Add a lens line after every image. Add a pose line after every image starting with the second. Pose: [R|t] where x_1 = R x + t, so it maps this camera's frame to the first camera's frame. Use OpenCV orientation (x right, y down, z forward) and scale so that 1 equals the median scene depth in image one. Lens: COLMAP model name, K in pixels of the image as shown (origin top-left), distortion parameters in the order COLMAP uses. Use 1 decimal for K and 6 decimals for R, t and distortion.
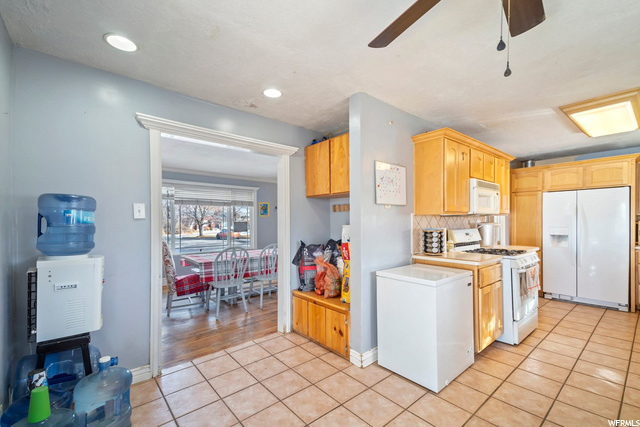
lens RADIAL K [[279.3, 0, 319.5], [0, 279.3, 224.3], [0, 0, 1]] dist [0.021429, -0.000441]
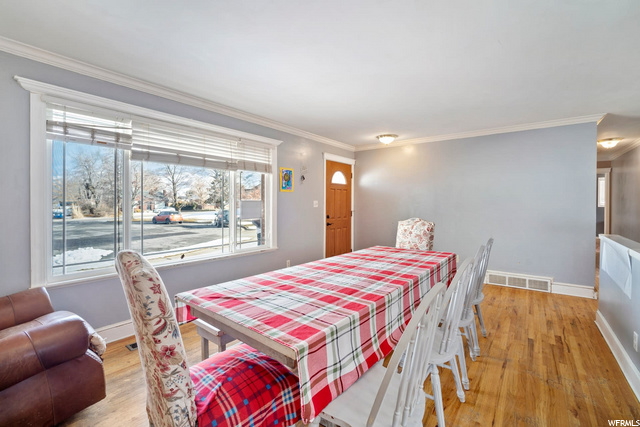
lens RADIAL K [[282.6, 0, 317.2], [0, 282.6, 205.1], [0, 0, 1]] dist [-0.031633, 0.000284]
pose [[0.978947, 0.002852, 0.204096, -0.261804], [-0.002208, 0.999992, -0.003383, 0.002450], [-0.204104, 0.002862, 0.978945, 0.416311]]
